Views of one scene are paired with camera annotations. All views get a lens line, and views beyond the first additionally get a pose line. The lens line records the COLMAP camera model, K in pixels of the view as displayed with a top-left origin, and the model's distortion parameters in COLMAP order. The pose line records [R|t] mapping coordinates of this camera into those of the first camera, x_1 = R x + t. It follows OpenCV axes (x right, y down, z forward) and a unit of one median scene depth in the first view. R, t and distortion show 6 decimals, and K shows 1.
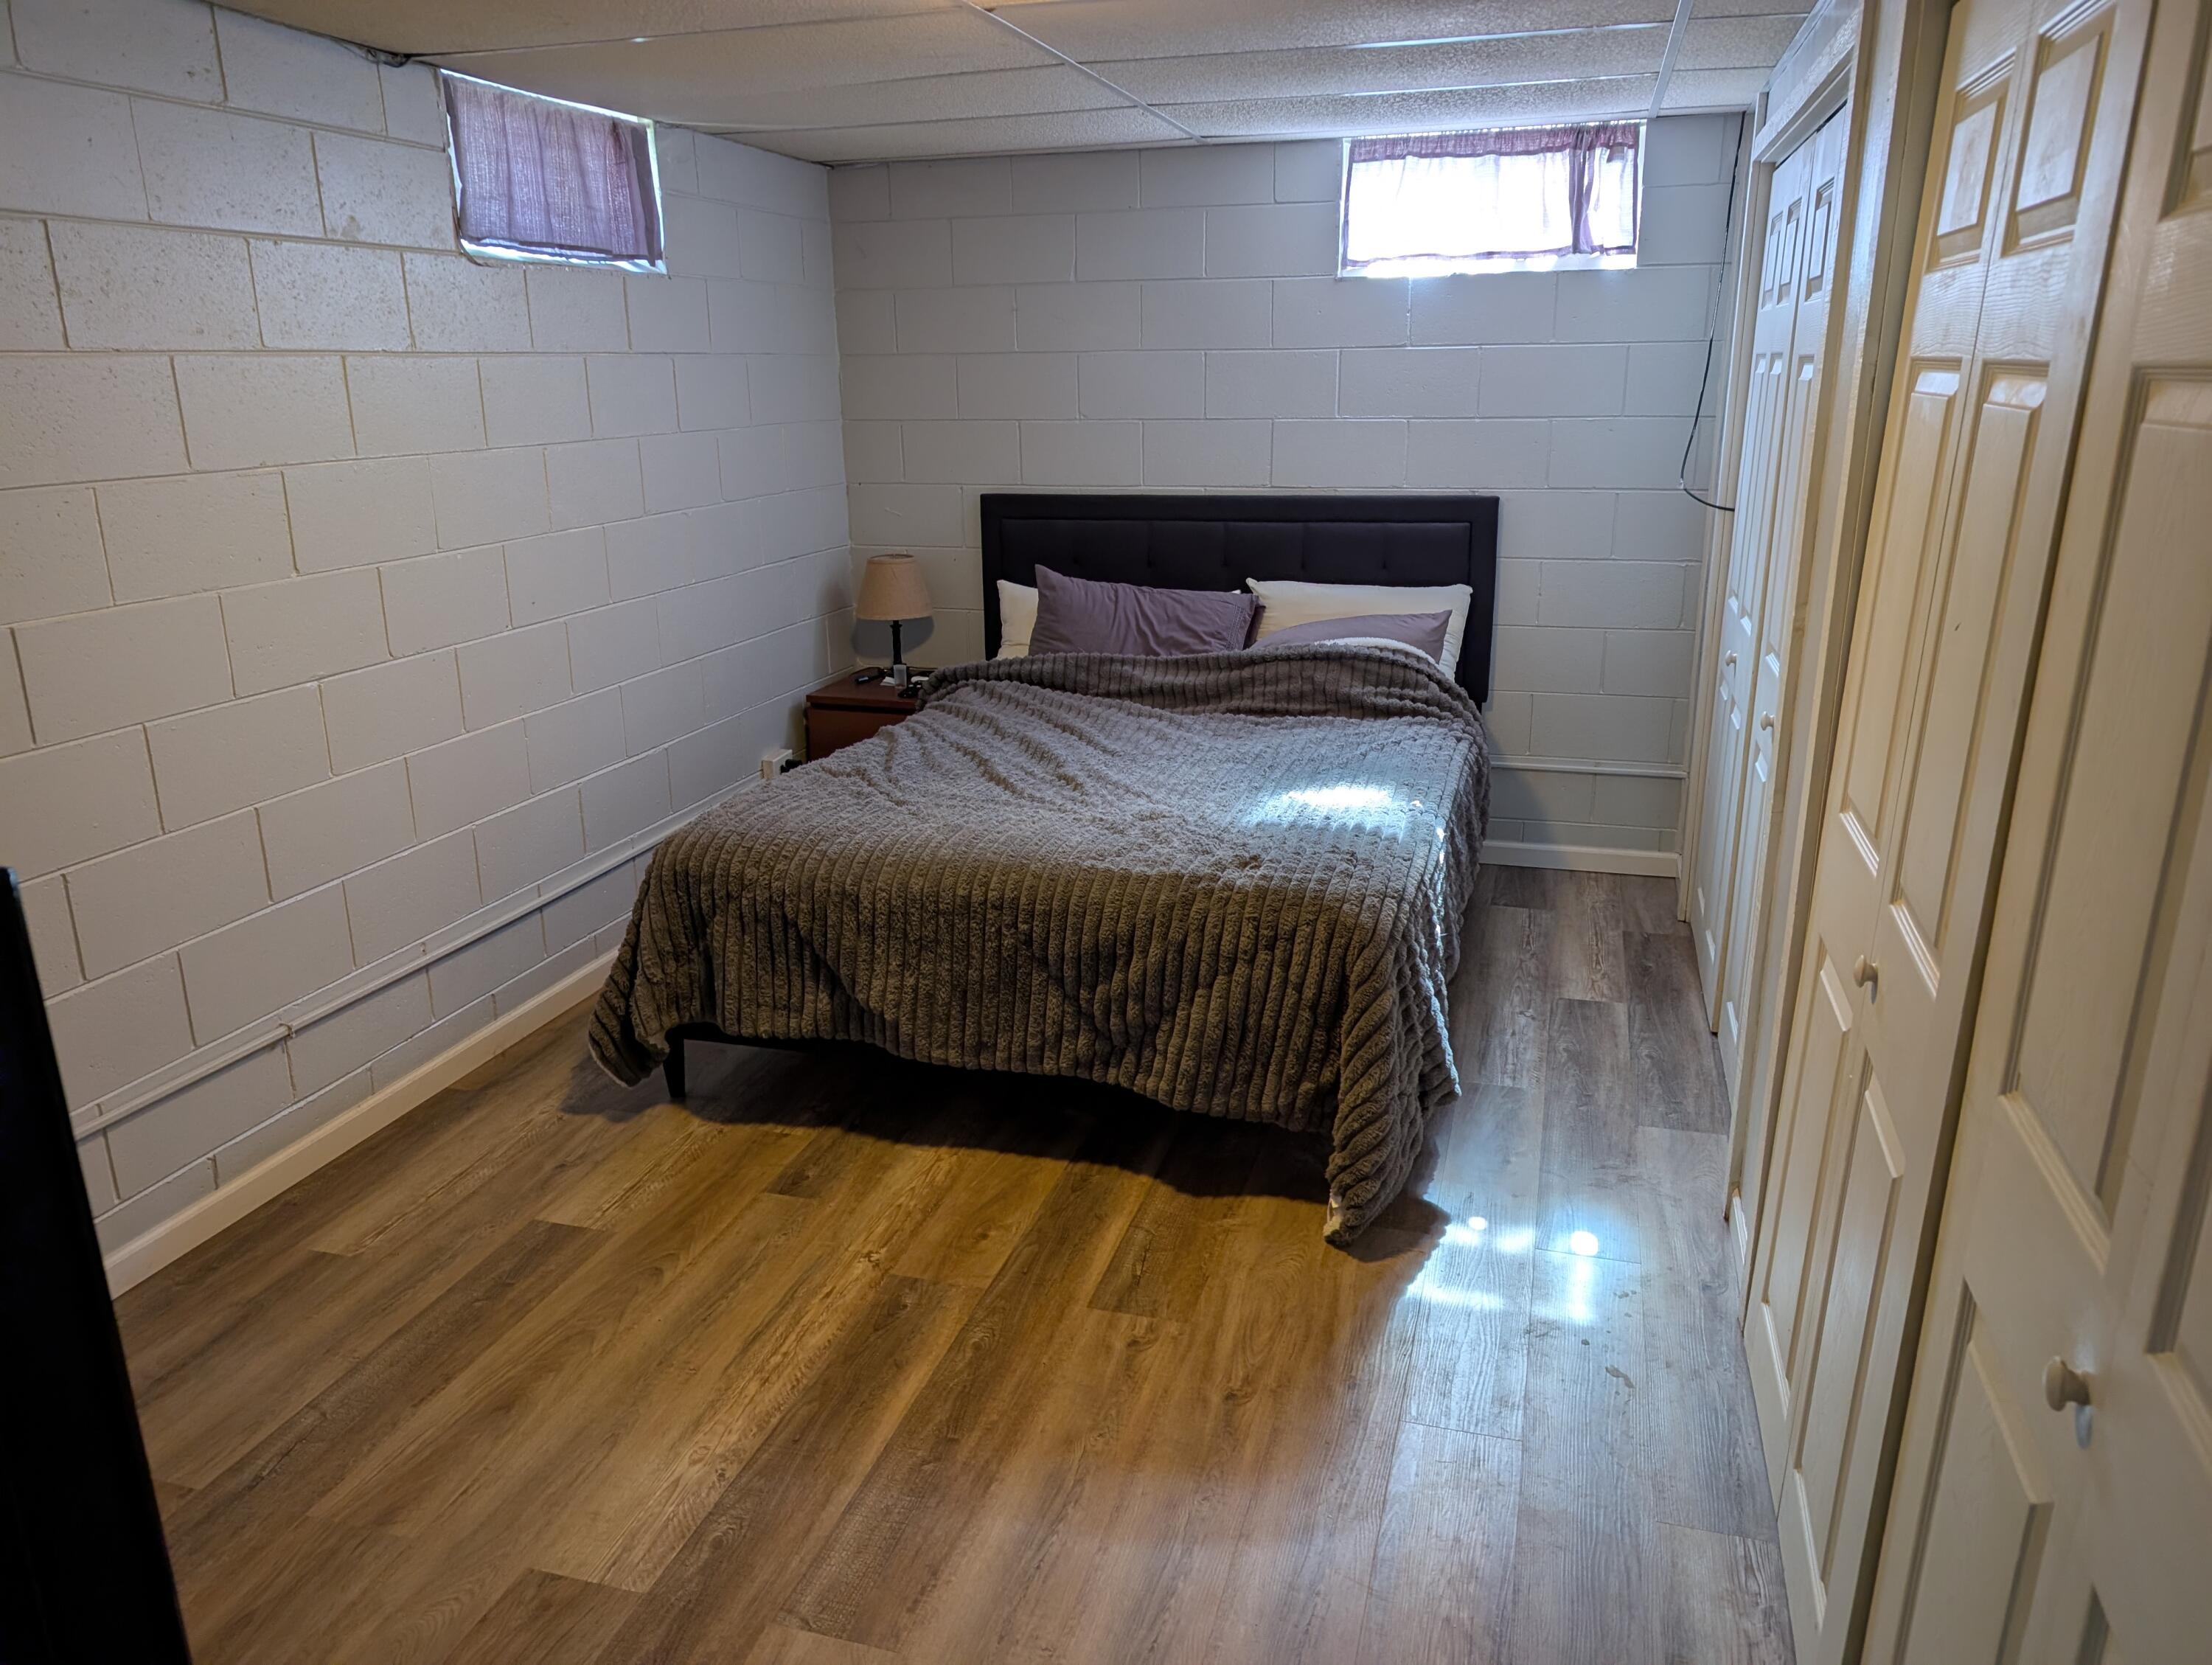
lens RADIAL K [[1602.7, 0, 1093.5], [0, 1602.7, 837.2], [0, 0, 1]] dist [0.015563, -0.019339]
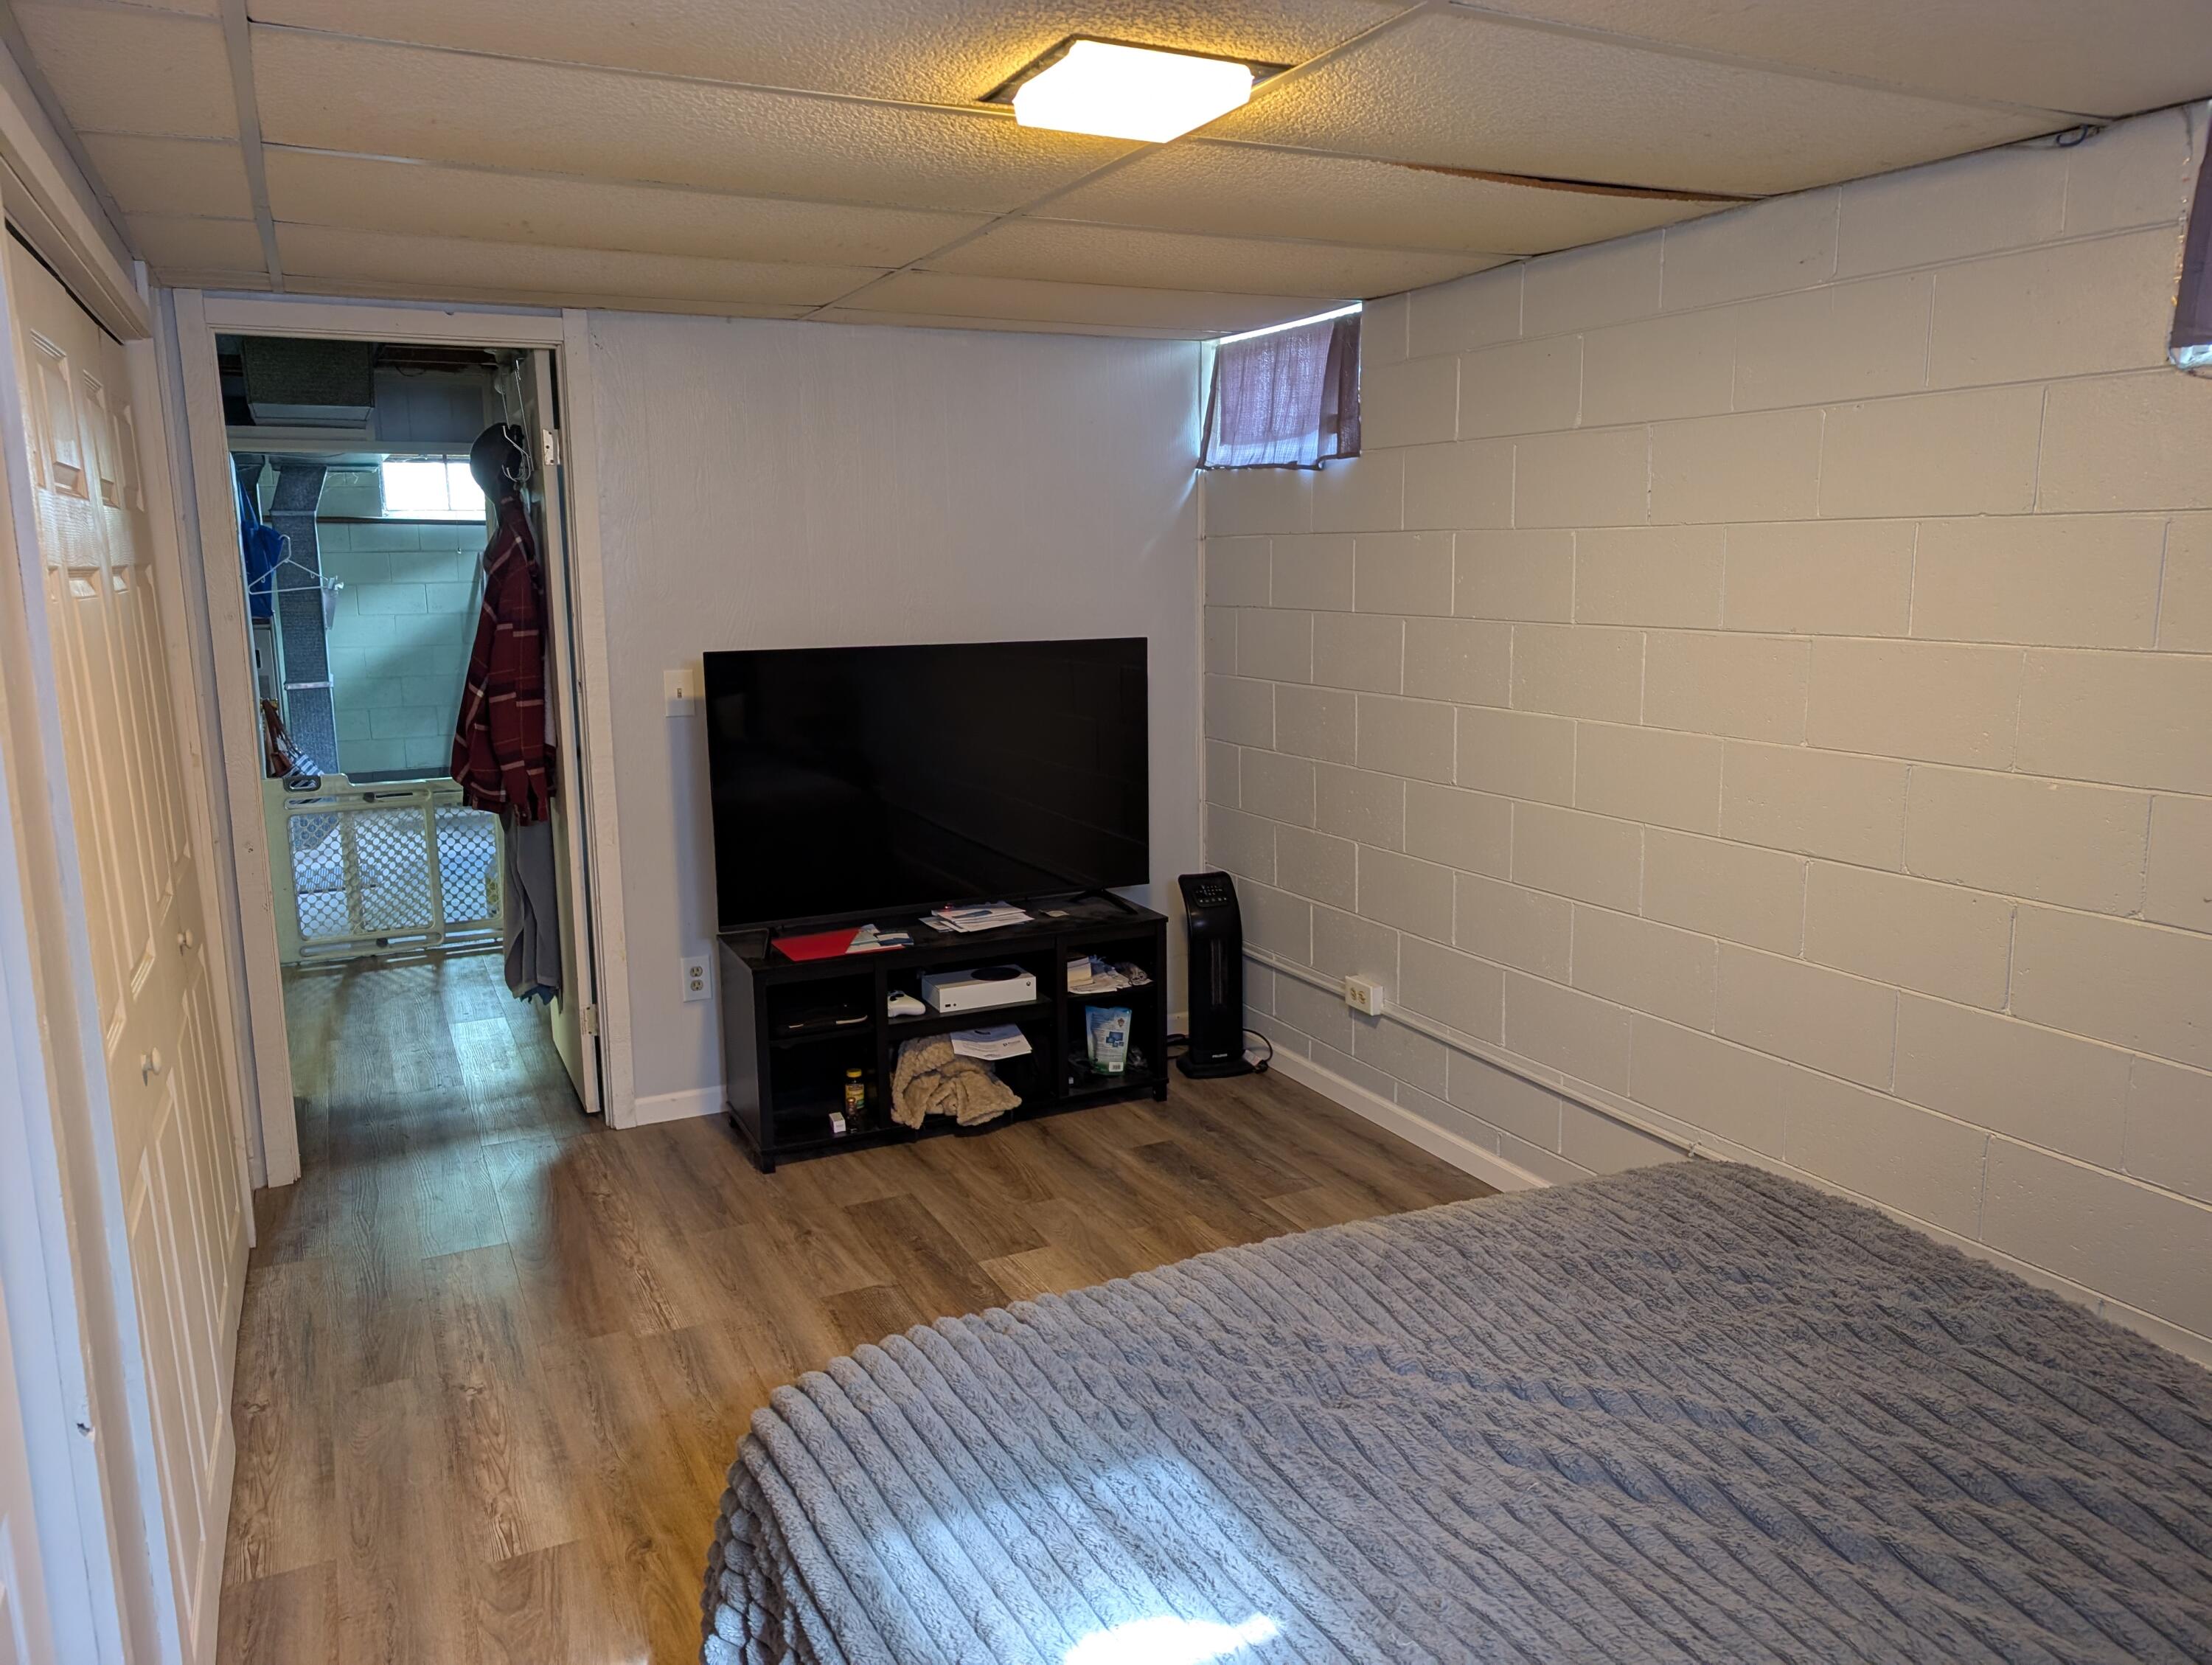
lens RADIAL K [[1602.7, 0, 1093.5], [0, 1602.7, 837.2], [0, 0, 1]] dist [0.015563, -0.019339]
pose [[-0.738830, 0.123471, -0.662484, 0.439107], [-0.192090, 0.903701, 0.382656, -0.386178], [0.645934, 0.409974, -0.643964, 1.321507]]
